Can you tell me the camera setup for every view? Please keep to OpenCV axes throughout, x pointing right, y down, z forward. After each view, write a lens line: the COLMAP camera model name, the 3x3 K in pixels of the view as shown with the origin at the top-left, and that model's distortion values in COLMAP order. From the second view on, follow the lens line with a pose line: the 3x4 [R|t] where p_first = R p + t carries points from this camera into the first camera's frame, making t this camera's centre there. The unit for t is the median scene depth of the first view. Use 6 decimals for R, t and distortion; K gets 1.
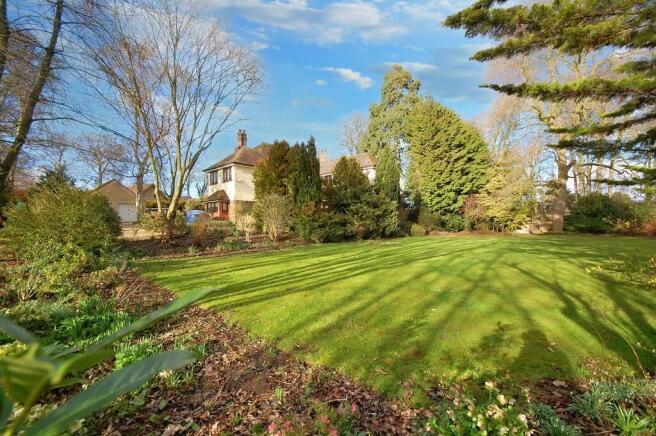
lens RADIAL K [[286.1, 0, 326.1], [0, 286.1, 219.2], [0, 0, 1]] dist [-0.000085, 0.000091]
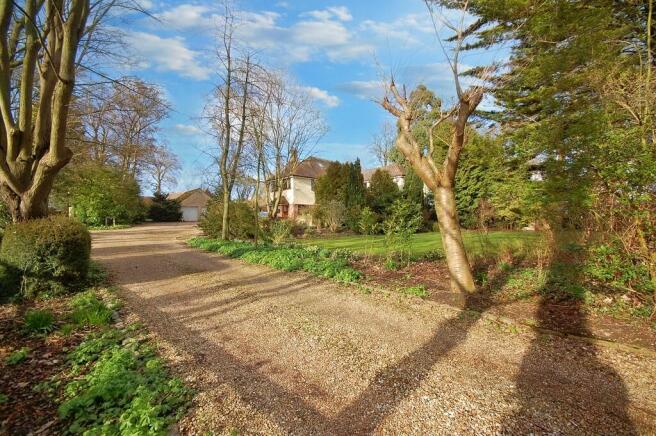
lens RADIAL K [[286.1, 0, 331.0], [0, 286.1, 221.6], [0, 0, 1]] dist [-0.000085, 0.000091]
pose [[0.997730, -0.002013, -0.067312, -0.061583], [0.002140, 0.999996, 0.001820, 0.011039], [0.067308, -0.001960, 0.997730, -0.271812]]
